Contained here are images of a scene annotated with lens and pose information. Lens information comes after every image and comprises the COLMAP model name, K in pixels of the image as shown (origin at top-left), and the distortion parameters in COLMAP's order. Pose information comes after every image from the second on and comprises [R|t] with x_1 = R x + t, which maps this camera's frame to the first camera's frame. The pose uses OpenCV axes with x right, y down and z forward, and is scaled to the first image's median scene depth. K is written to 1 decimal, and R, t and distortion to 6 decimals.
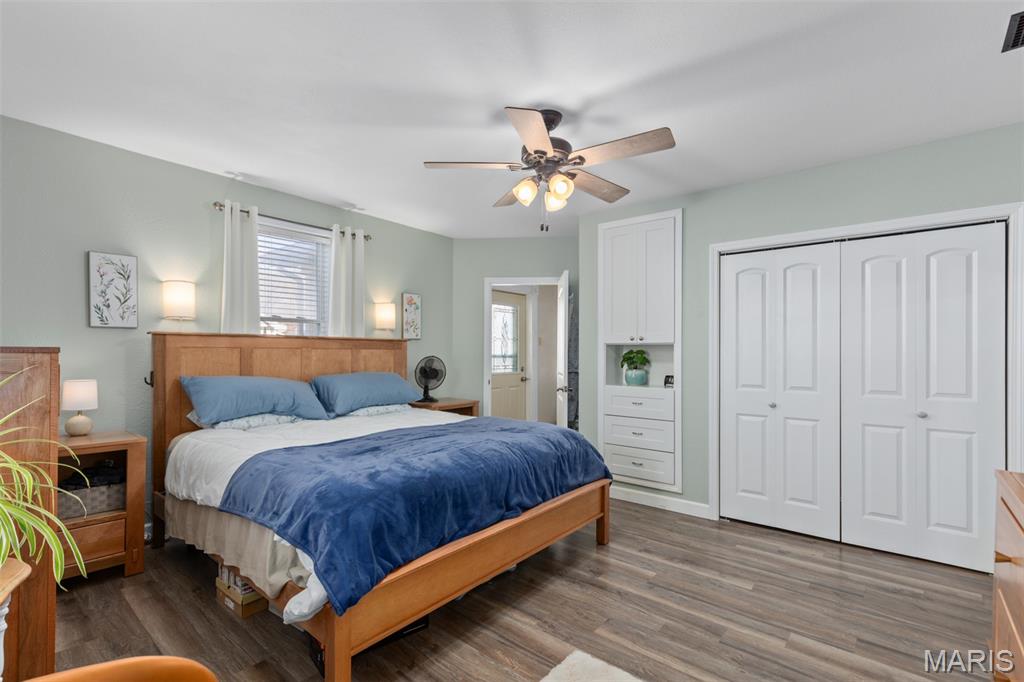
lens RADIAL K [[470.7, 0, 511.1], [0, 470.7, 346.3], [0, 0, 1]] dist [0.000800, 0.000015]
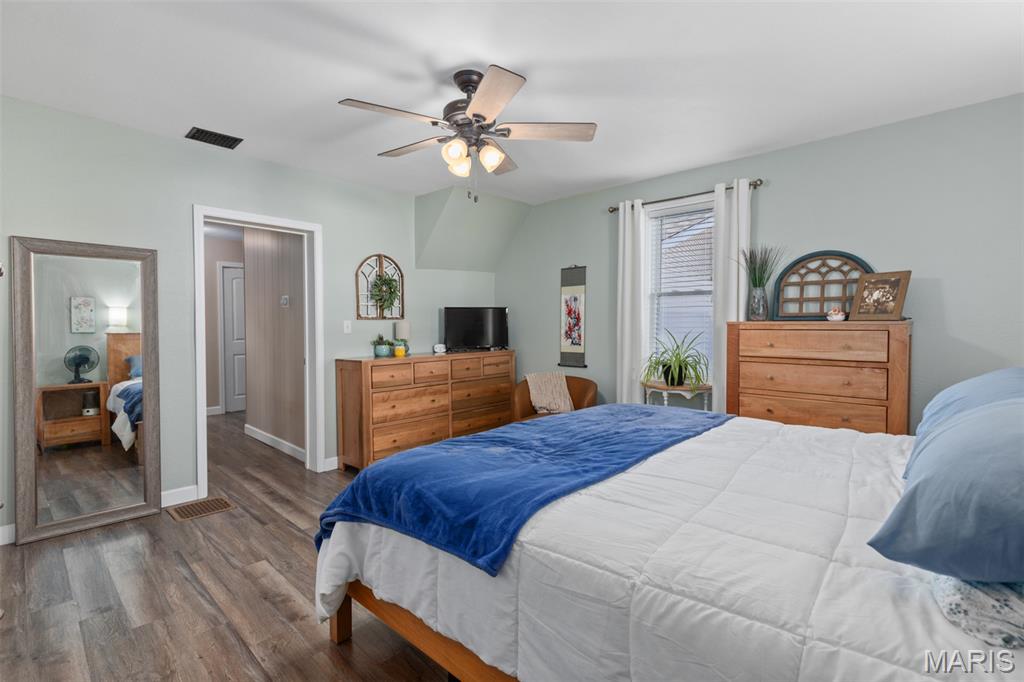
lens RADIAL K [[470.7, 0, 513.0], [0, 470.7, 338.1], [0, 0, 1]] dist [0.000800, 0.000015]
pose [[-0.998100, -0.005828, 0.061345, -0.069821], [-0.004714, 0.999822, 0.018275, 0.025115], [-0.061441, 0.017951, -0.997949, 1.842404]]
